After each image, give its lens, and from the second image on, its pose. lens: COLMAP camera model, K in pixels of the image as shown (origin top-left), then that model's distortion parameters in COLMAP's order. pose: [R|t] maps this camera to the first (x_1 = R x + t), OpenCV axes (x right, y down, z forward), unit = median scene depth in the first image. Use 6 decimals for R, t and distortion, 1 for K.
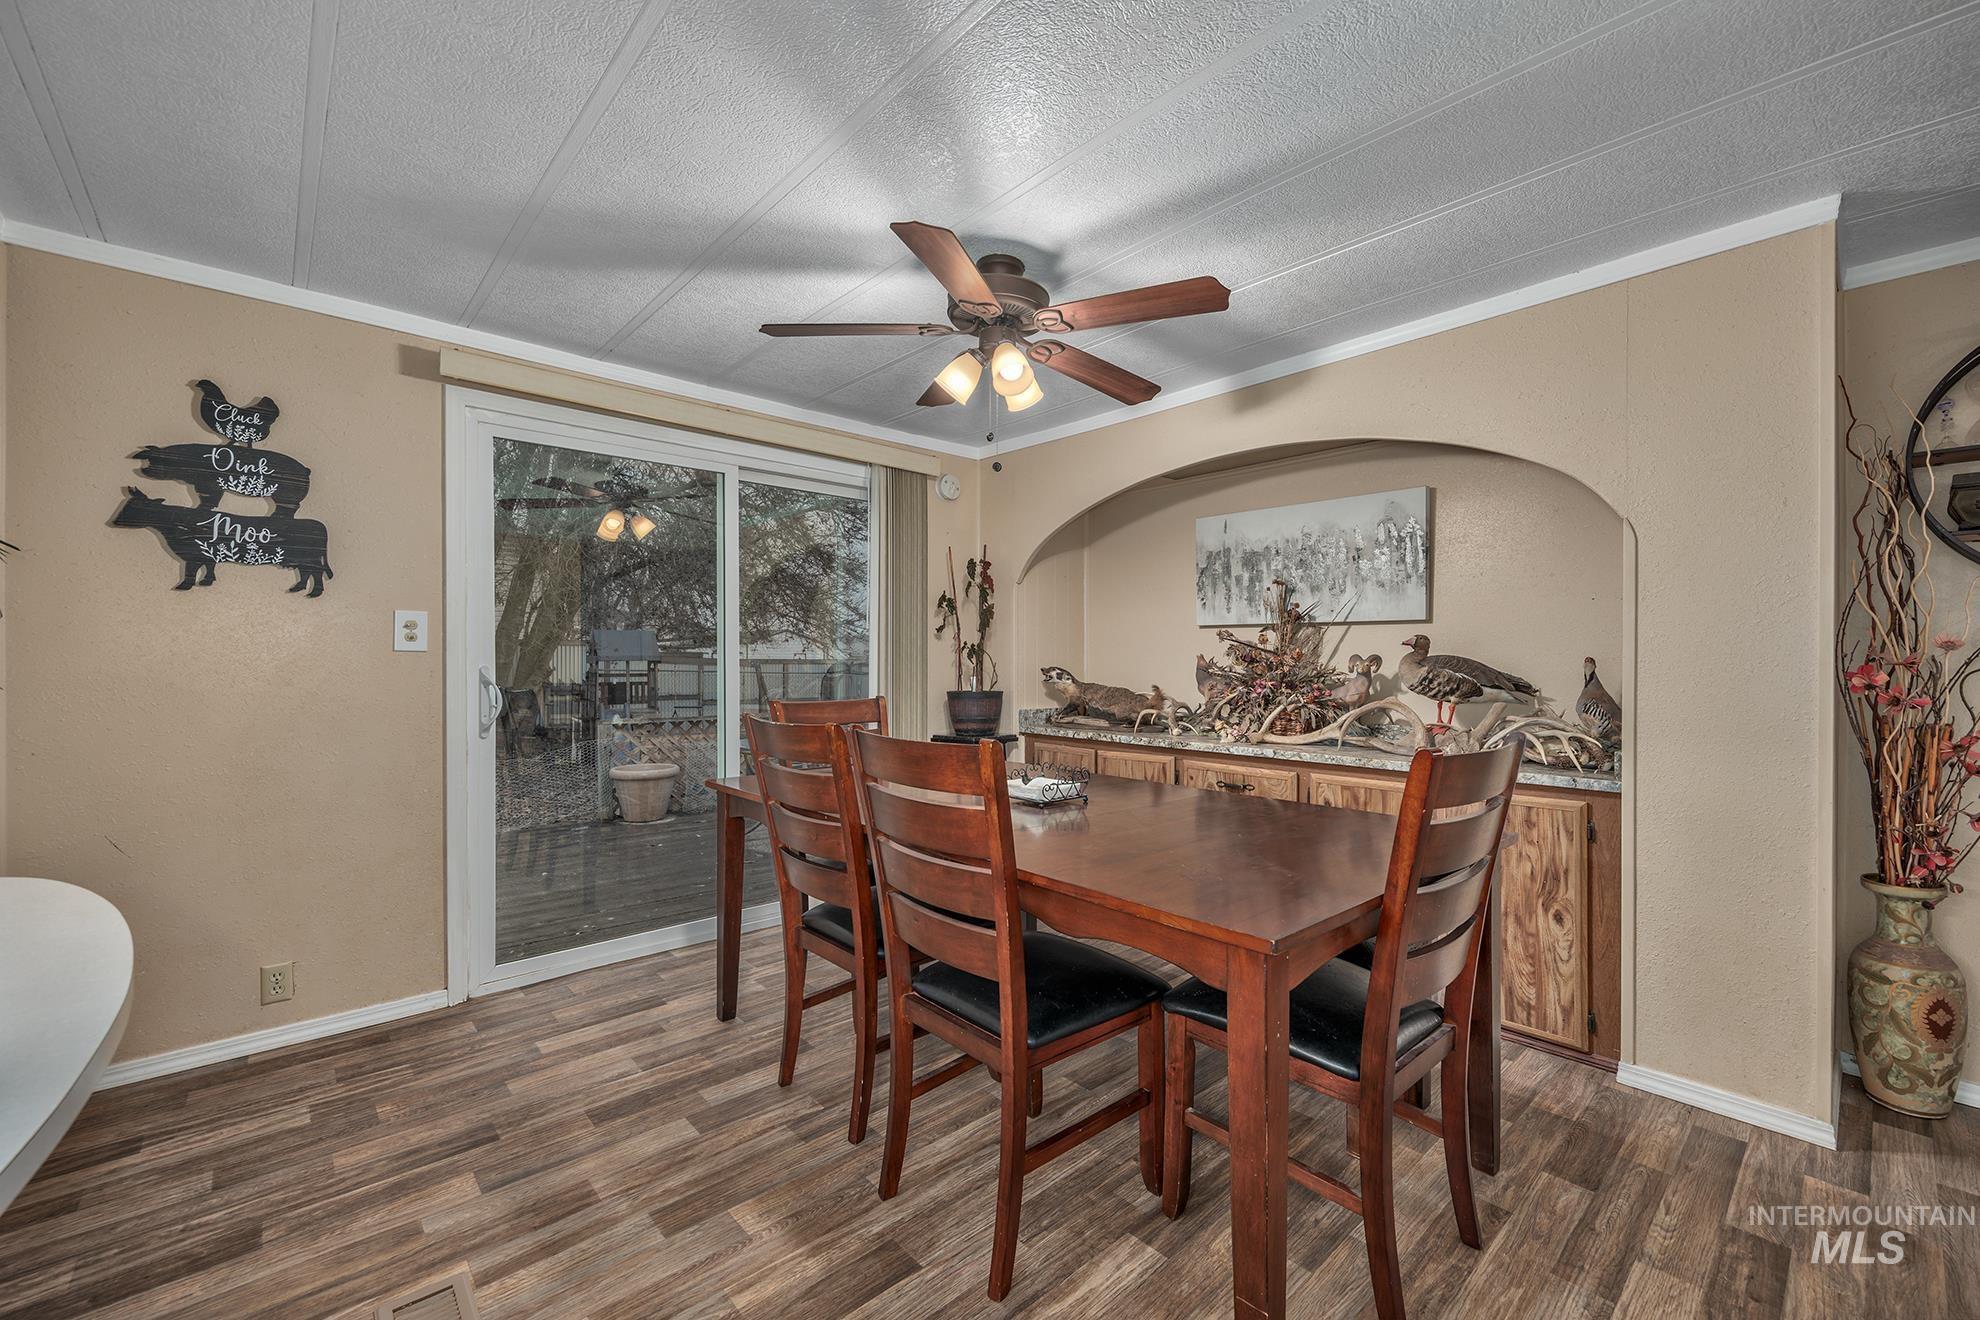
lens RADIAL K [[807.1, 0, 992.5], [0, 807.1, 660.0], [0, 0, 1]] dist [0.001614, -0.000677]
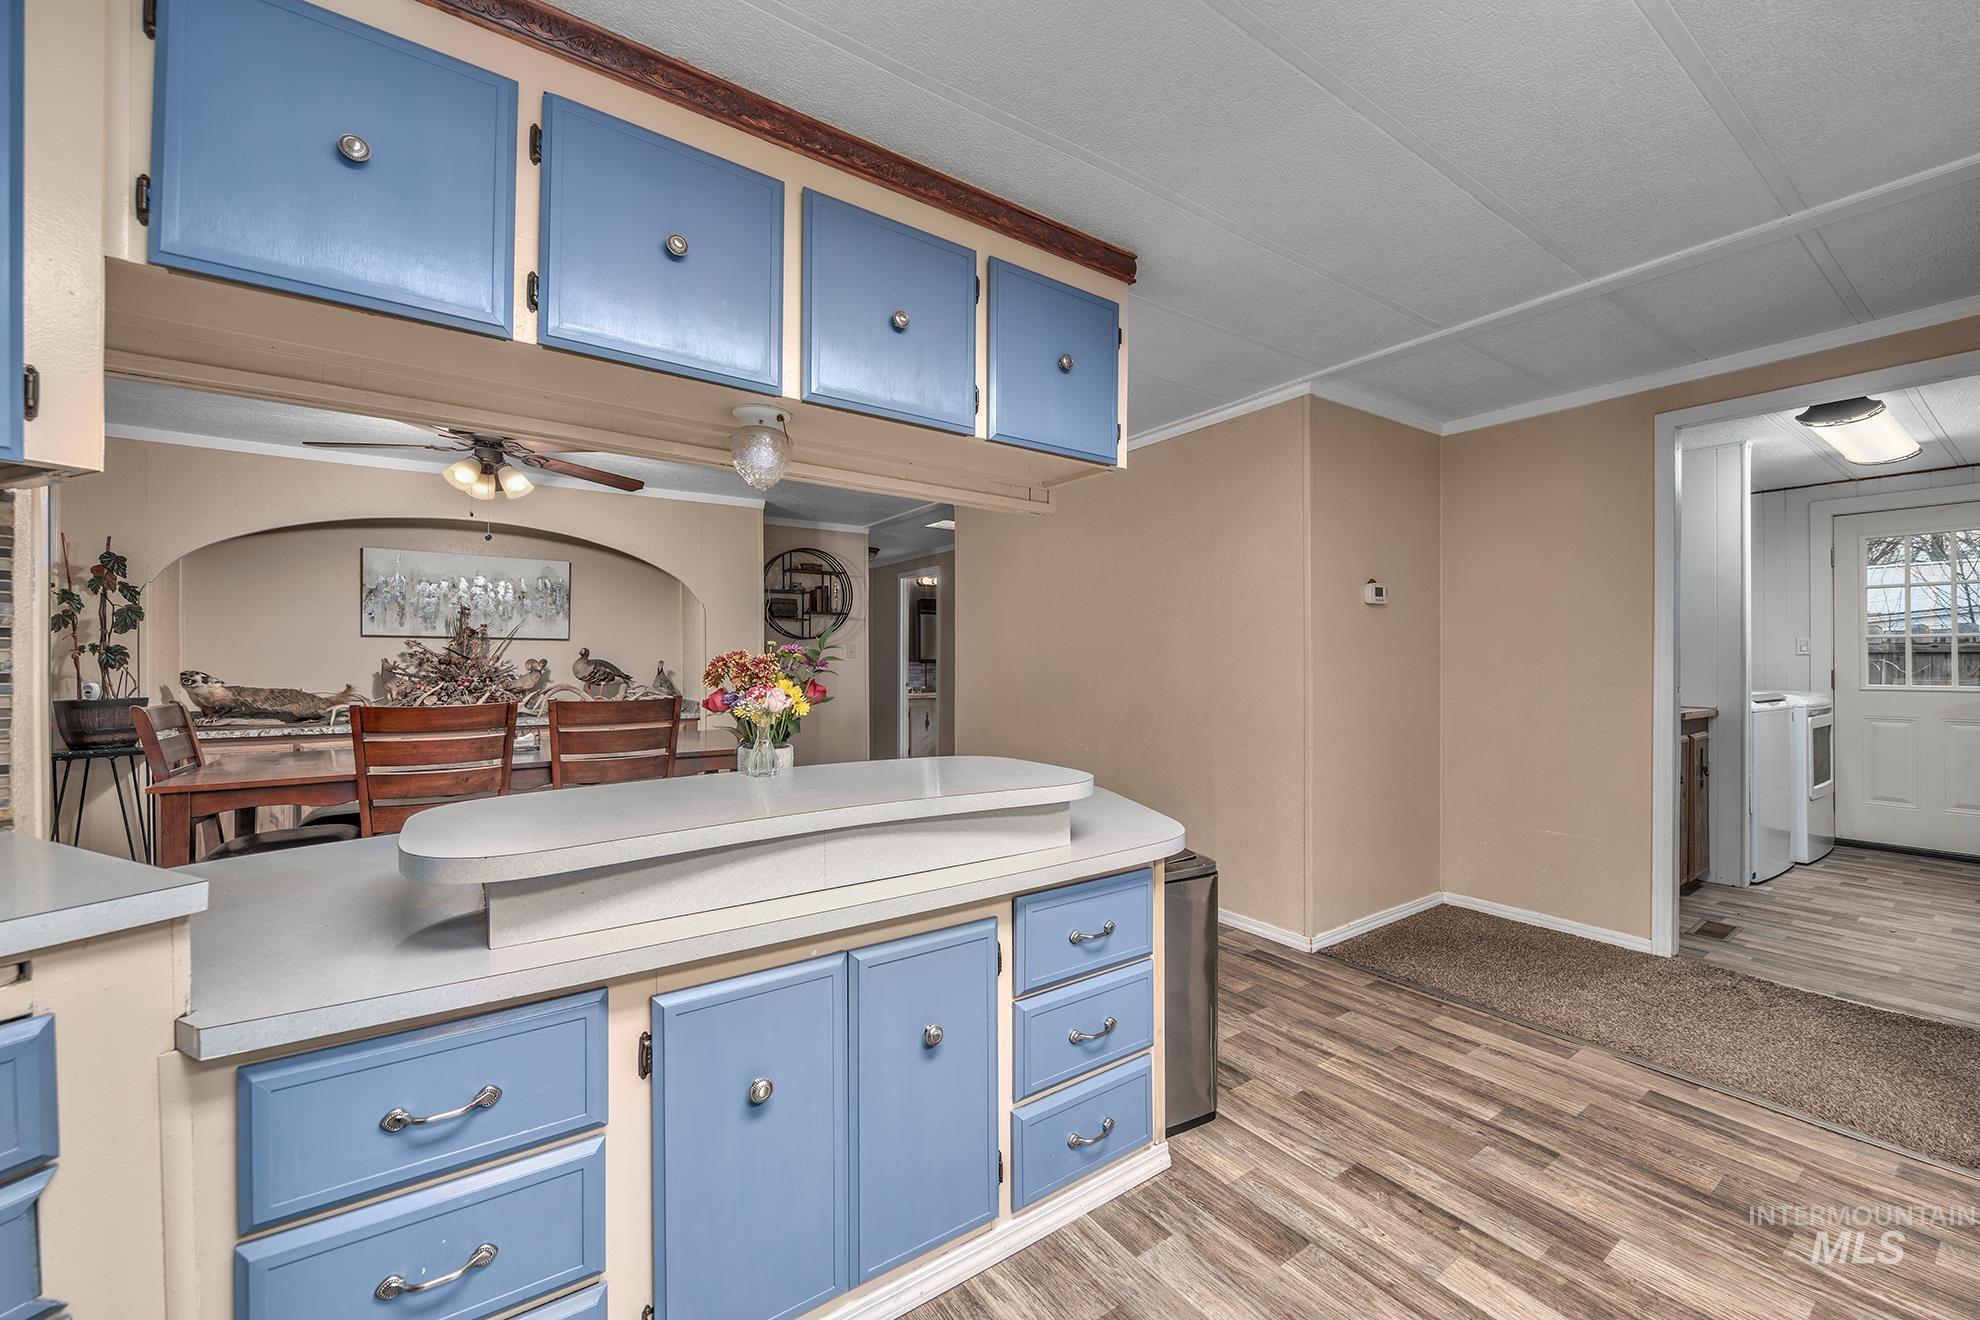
lens RADIAL K [[774.7, 0, 999.7], [0, 774.7, 663.0], [0, 0, 1]] dist [-0.002548, -0.000144]
pose [[0.132909, -0.005412, 0.991113, -1.362277], [0.002598, 0.999984, 0.005112, -0.005824], [-0.991125, 0.001896, 0.132921, -0.177798]]
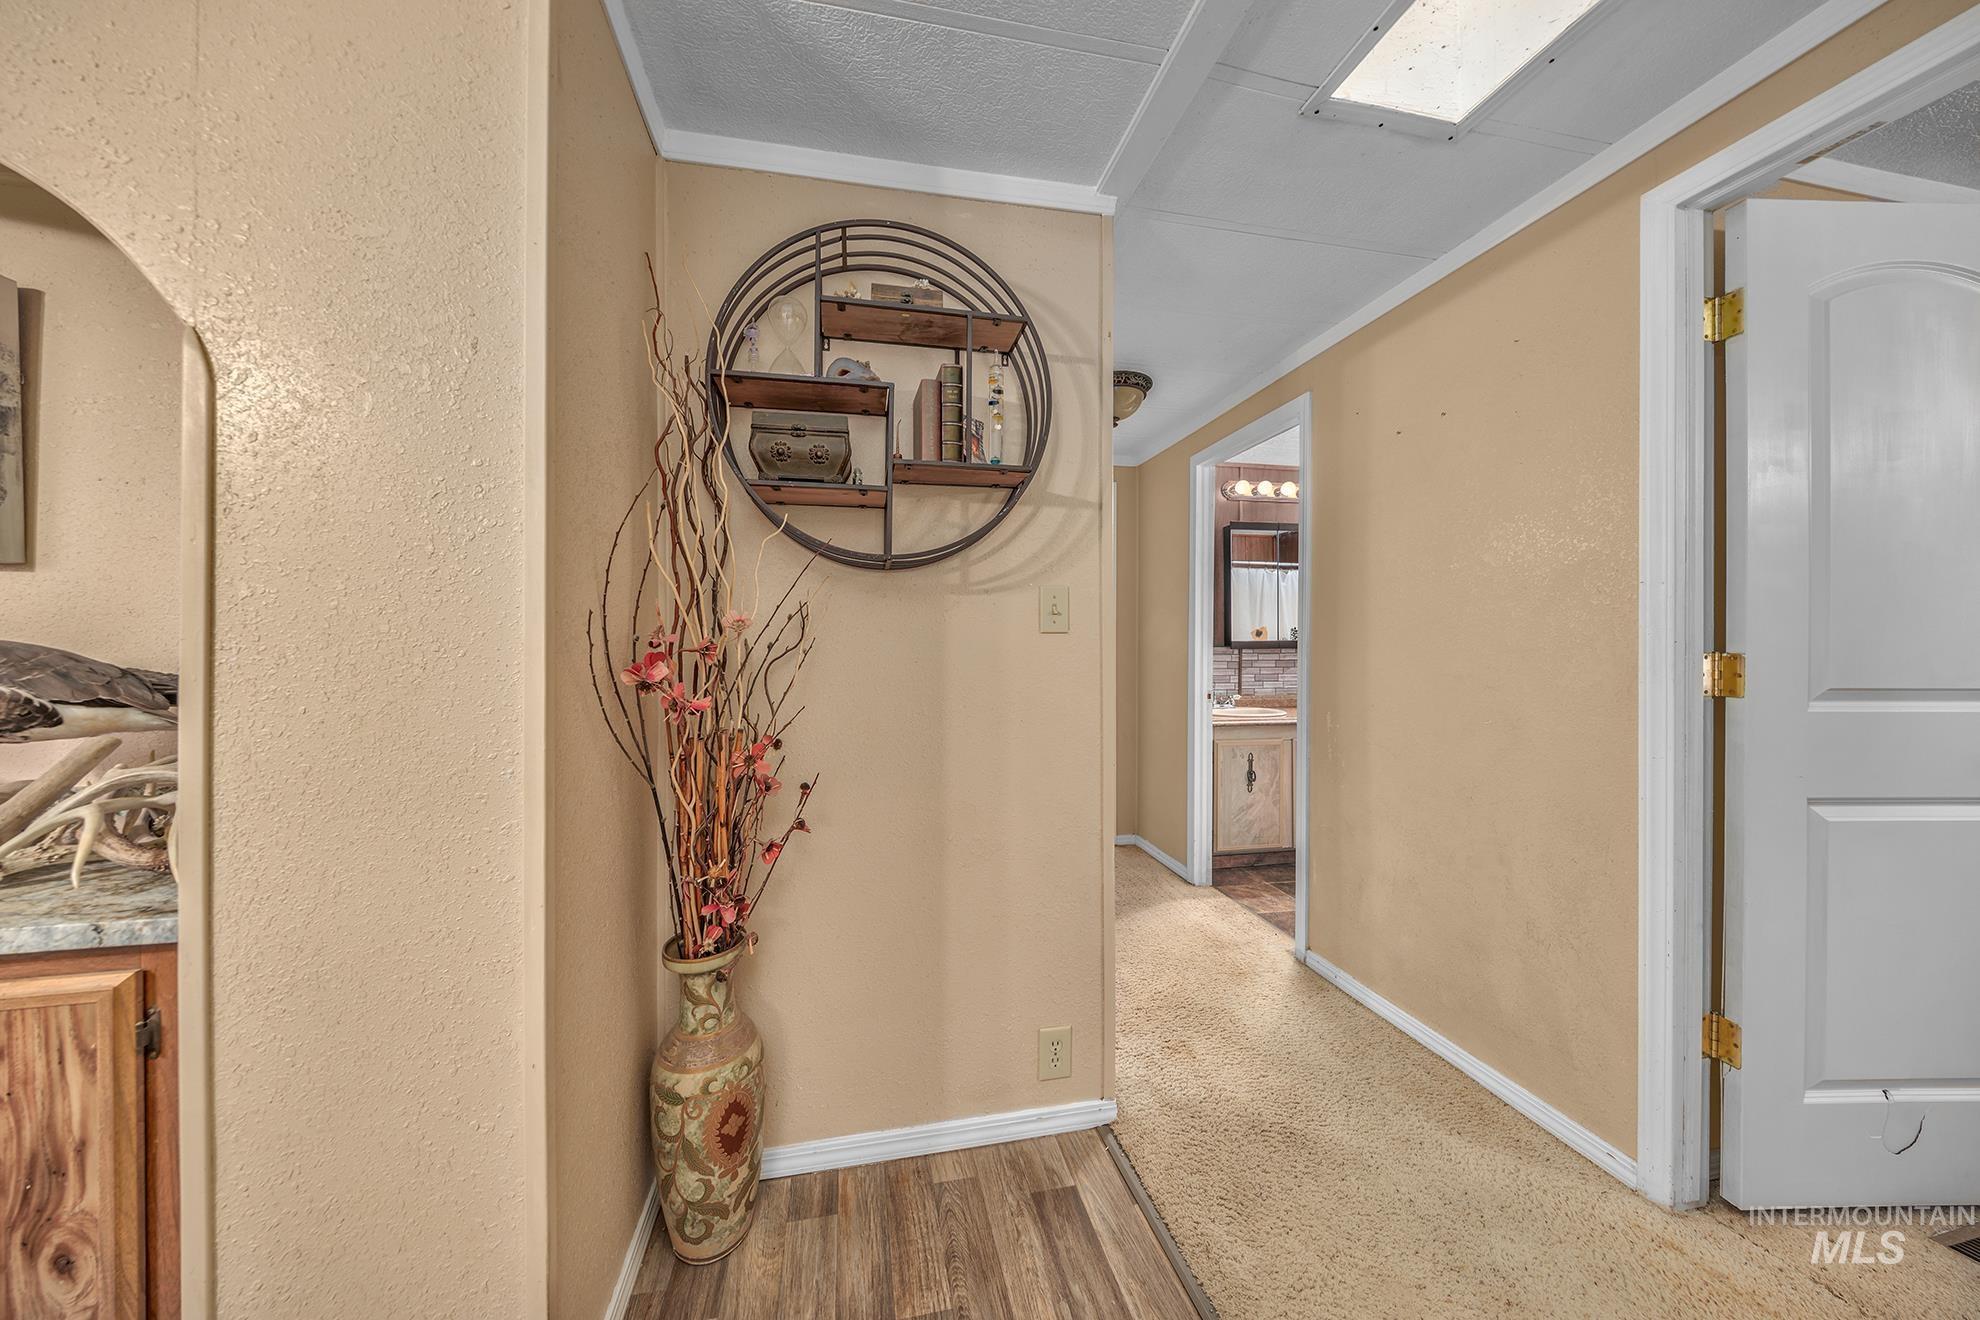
lens RADIAL K [[642.8, 0, 983.1], [0, 642.8, 649.6], [0, 0, 1]] dist [-0.005243, 0.000055]
pose [[0.510292, -0.009394, 0.859950, 0.672455], [0.004250, 0.999956, 0.008401, 0.000748], [-0.859991, -0.000632, 0.510310, 0.427688]]
